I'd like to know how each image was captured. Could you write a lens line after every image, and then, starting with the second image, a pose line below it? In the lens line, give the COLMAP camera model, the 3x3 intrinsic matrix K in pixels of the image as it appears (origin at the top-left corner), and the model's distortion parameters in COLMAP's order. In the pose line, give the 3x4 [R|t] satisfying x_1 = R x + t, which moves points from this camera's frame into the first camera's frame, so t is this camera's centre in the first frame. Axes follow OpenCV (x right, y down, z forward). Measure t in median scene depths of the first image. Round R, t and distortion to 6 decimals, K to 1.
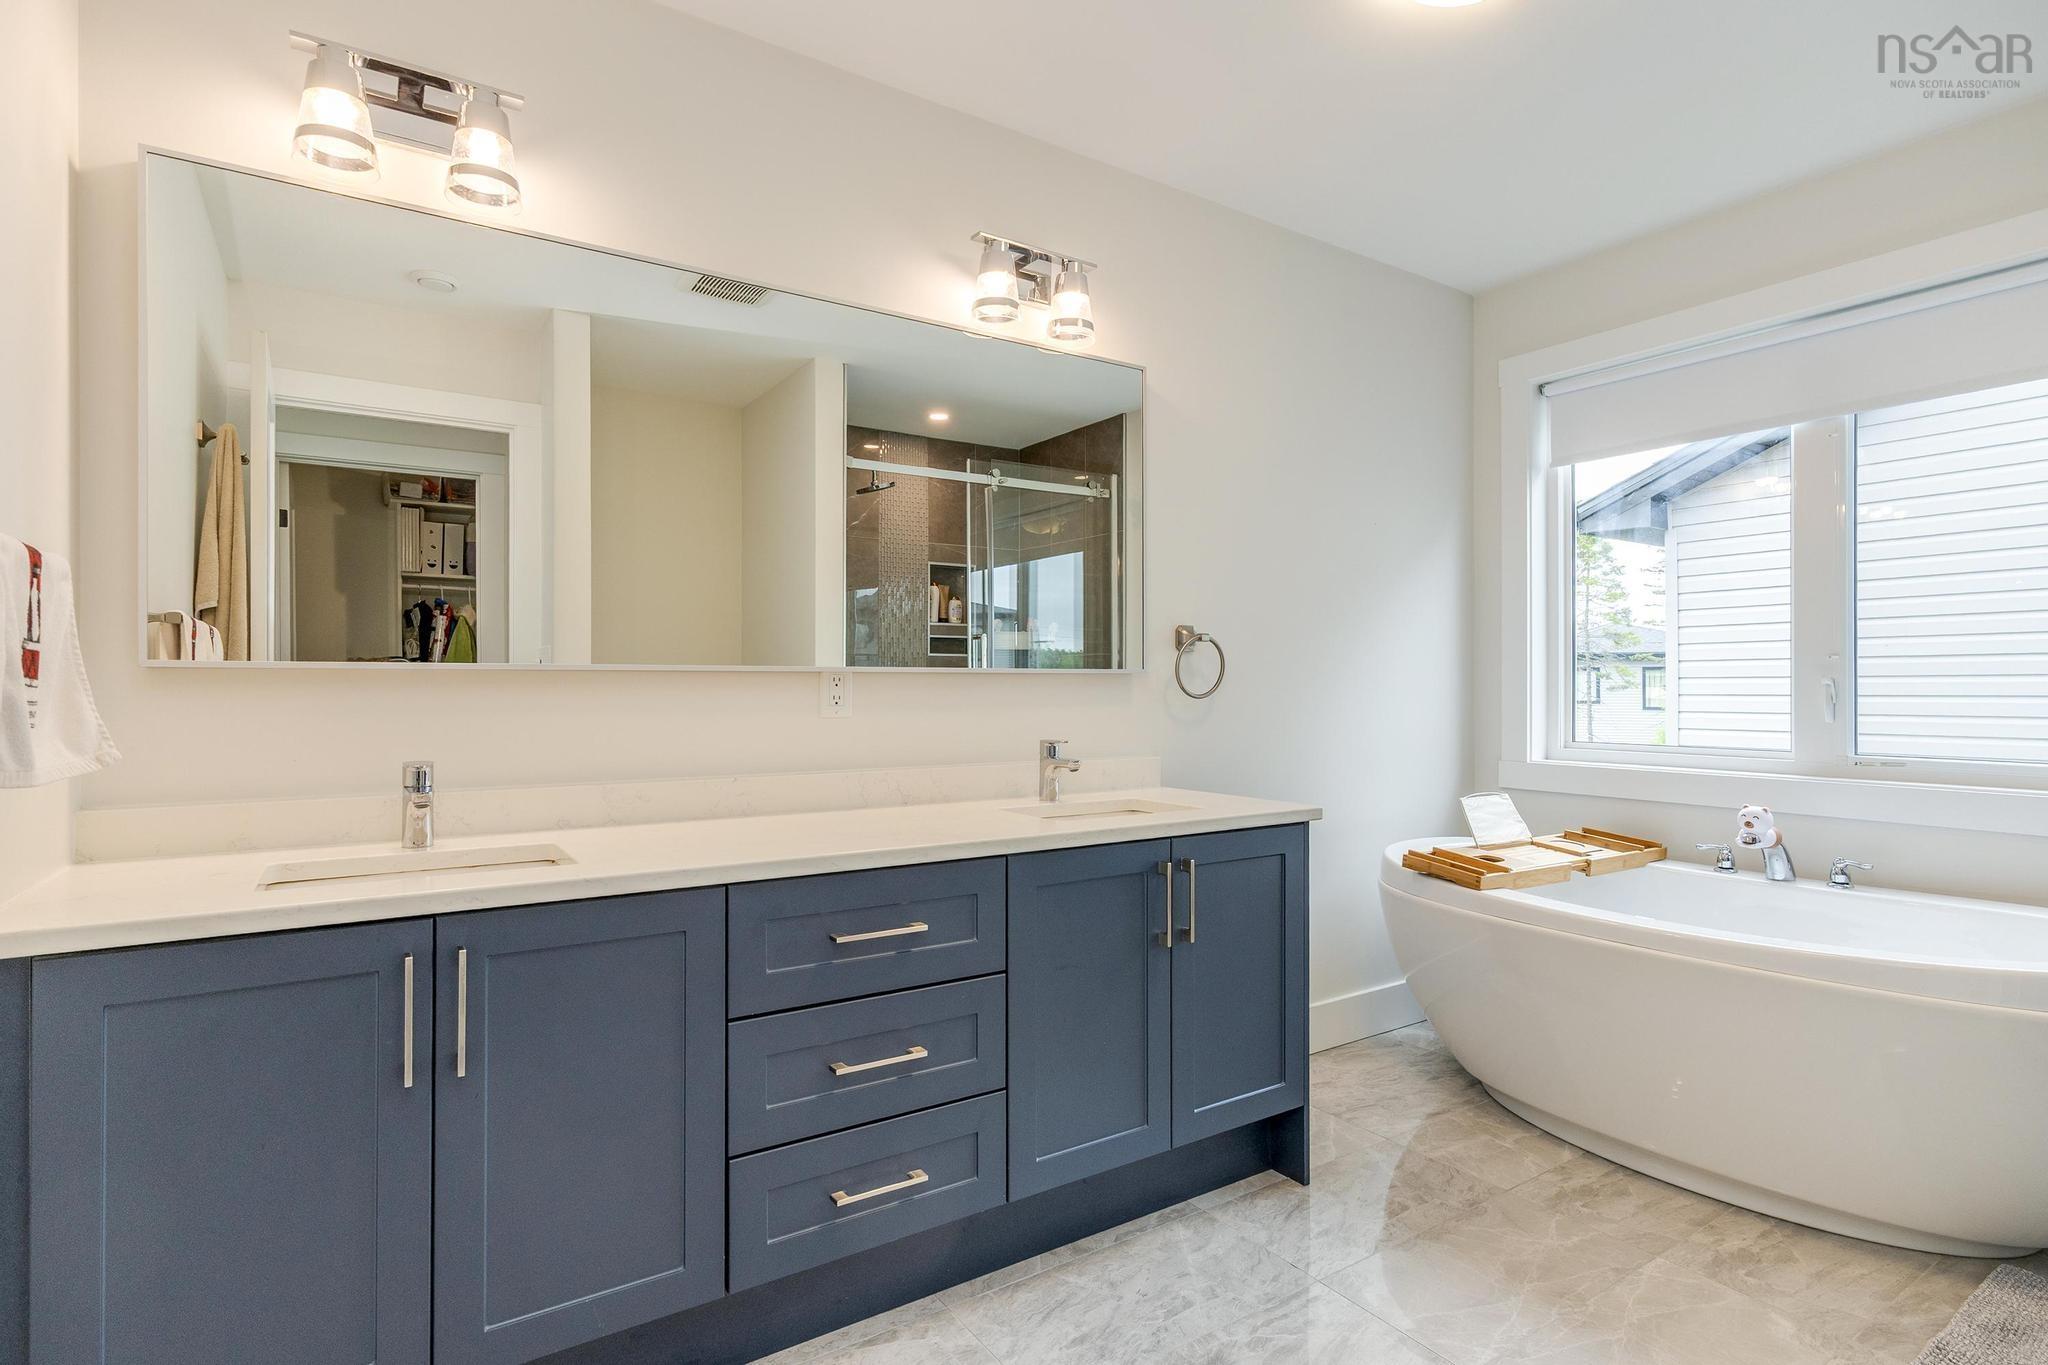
lens RADIAL K [[1012.0, 0, 1024.0], [0, 1012.0, 682.5], [0, 0, 1]] dist [-0.000308, 0.000101]
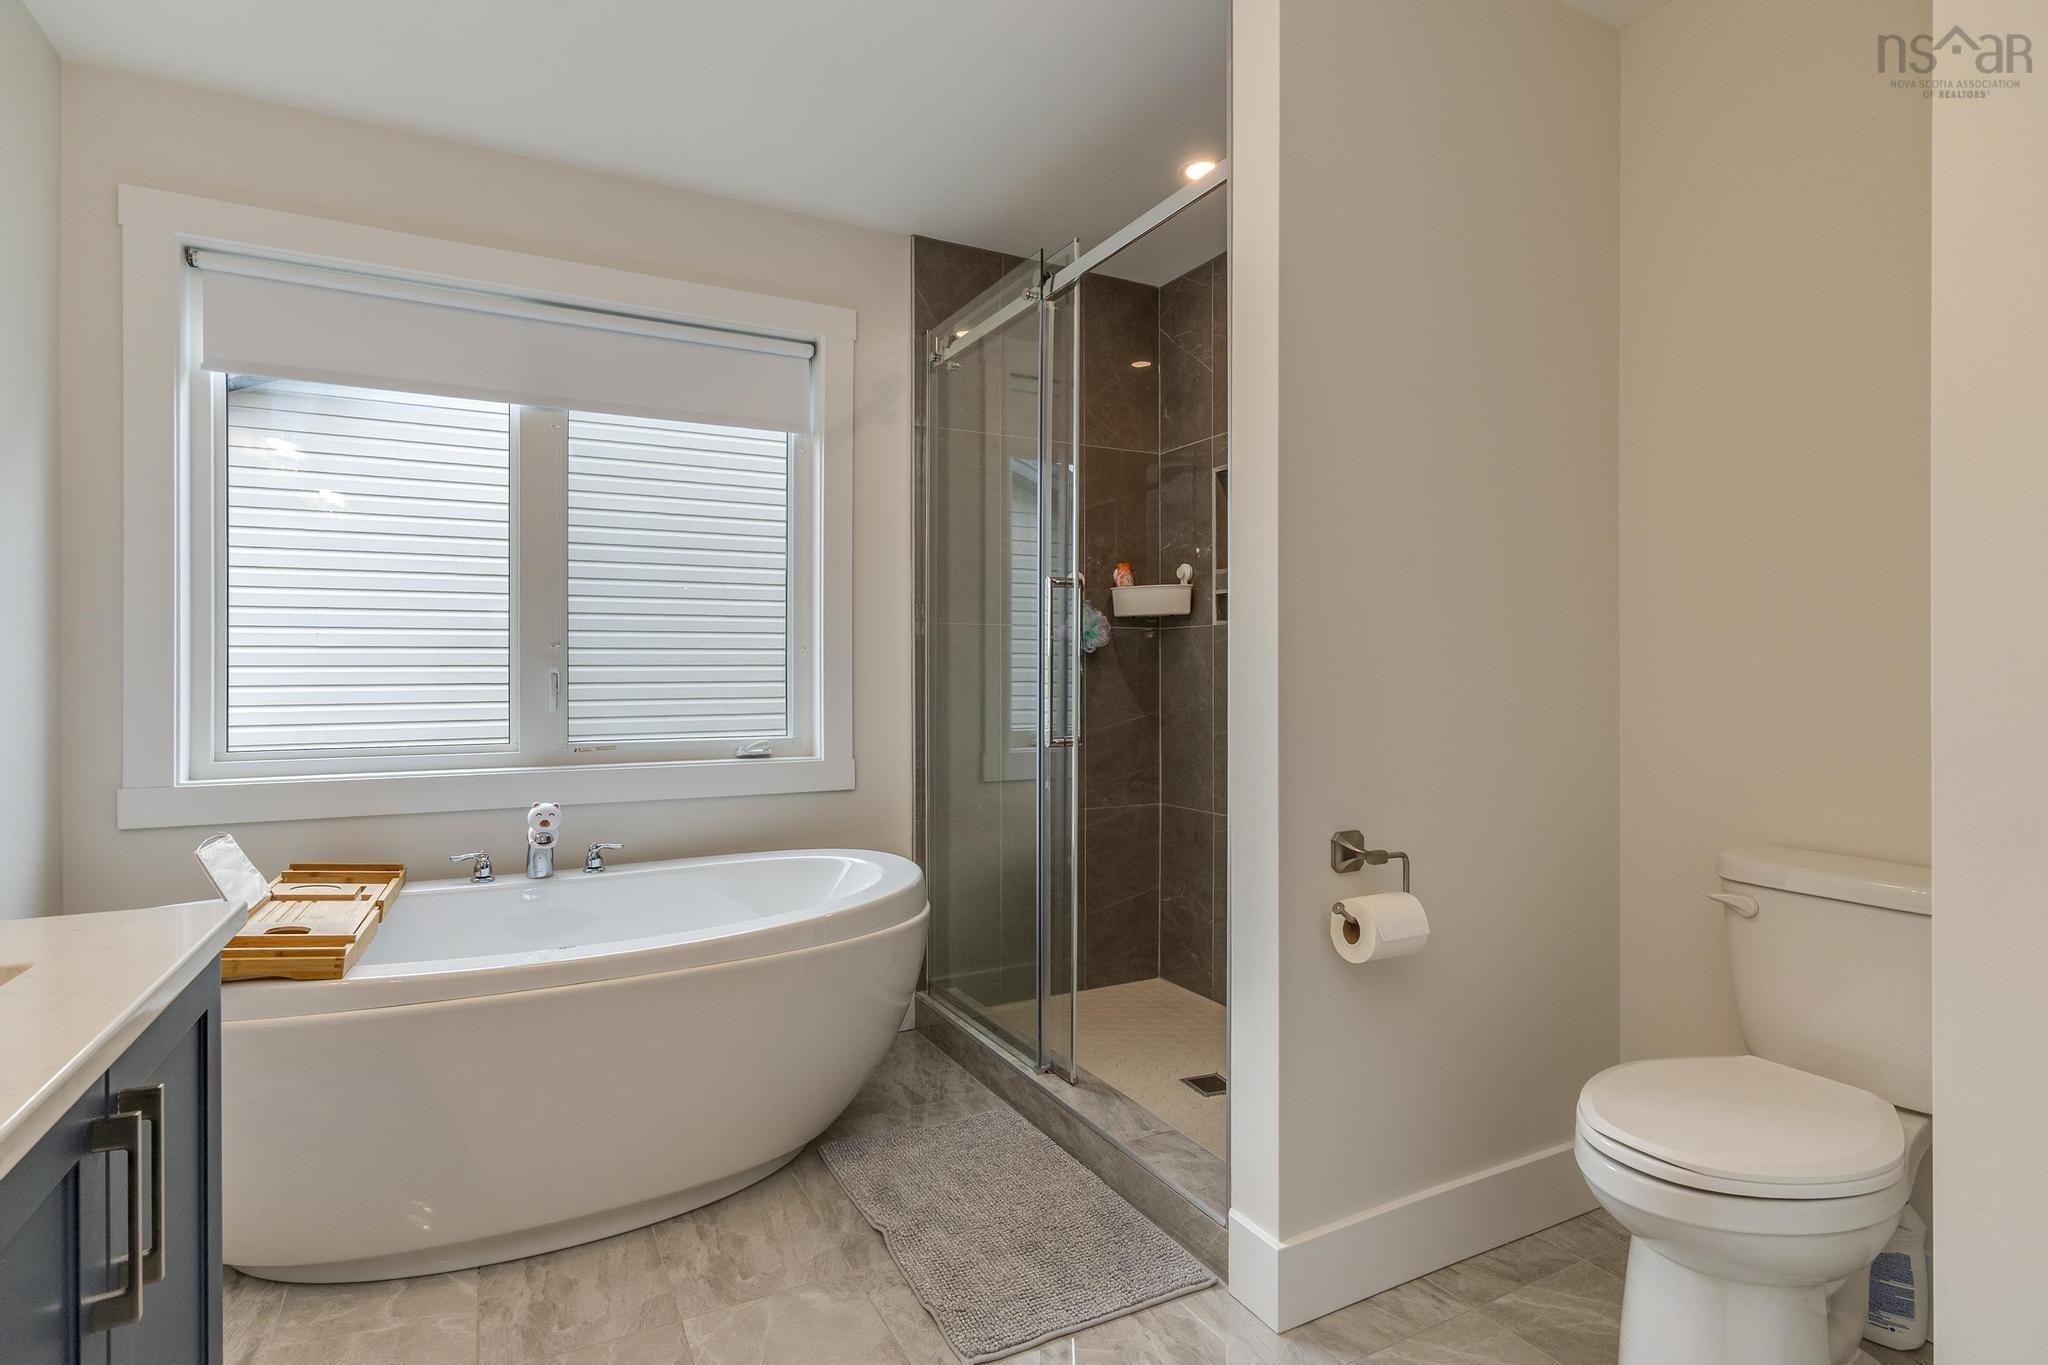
lens RADIAL K [[1012.0, 0, 1024.0], [0, 1012.0, 682.5], [0, 0, 1]] dist [-0.000308, 0.000101]
pose [[0.112200, -0.007919, 0.993654, -0.159867], [0.001011, 0.999969, 0.007856, 0.003810], [-0.993685, 0.000123, 0.112204, 0.457393]]
